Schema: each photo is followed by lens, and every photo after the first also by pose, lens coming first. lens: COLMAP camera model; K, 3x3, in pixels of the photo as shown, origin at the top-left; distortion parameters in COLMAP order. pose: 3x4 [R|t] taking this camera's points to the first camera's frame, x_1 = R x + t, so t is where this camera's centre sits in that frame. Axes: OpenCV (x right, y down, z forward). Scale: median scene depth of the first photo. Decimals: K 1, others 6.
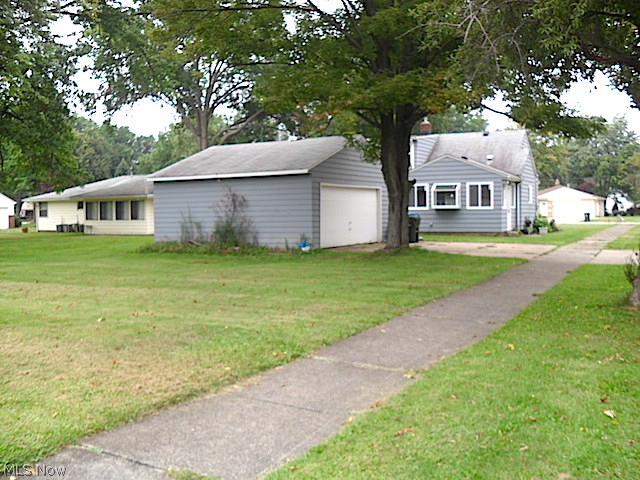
lens RADIAL K [[644.7, 0, 320.0], [0, 644.7, 240.0], [0, 0, 1]] dist [-0.181458, 0.256592]
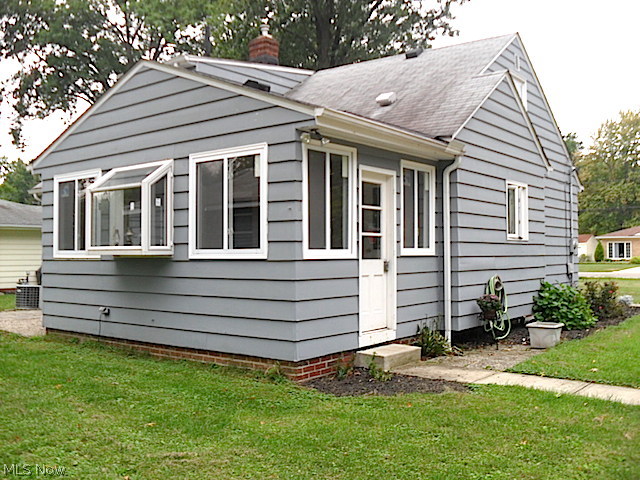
lens RADIAL K [[644.7, 0, 320.0], [0, 644.7, 240.0], [0, 0, 1]] dist [-0.181458, 0.256592]
pose [[0.988928, 0.001526, -0.148389, 0.072222], [-0.010259, 0.998258, -0.058104, -0.009498], [0.148042, 0.058983, 0.987221, 0.172238]]
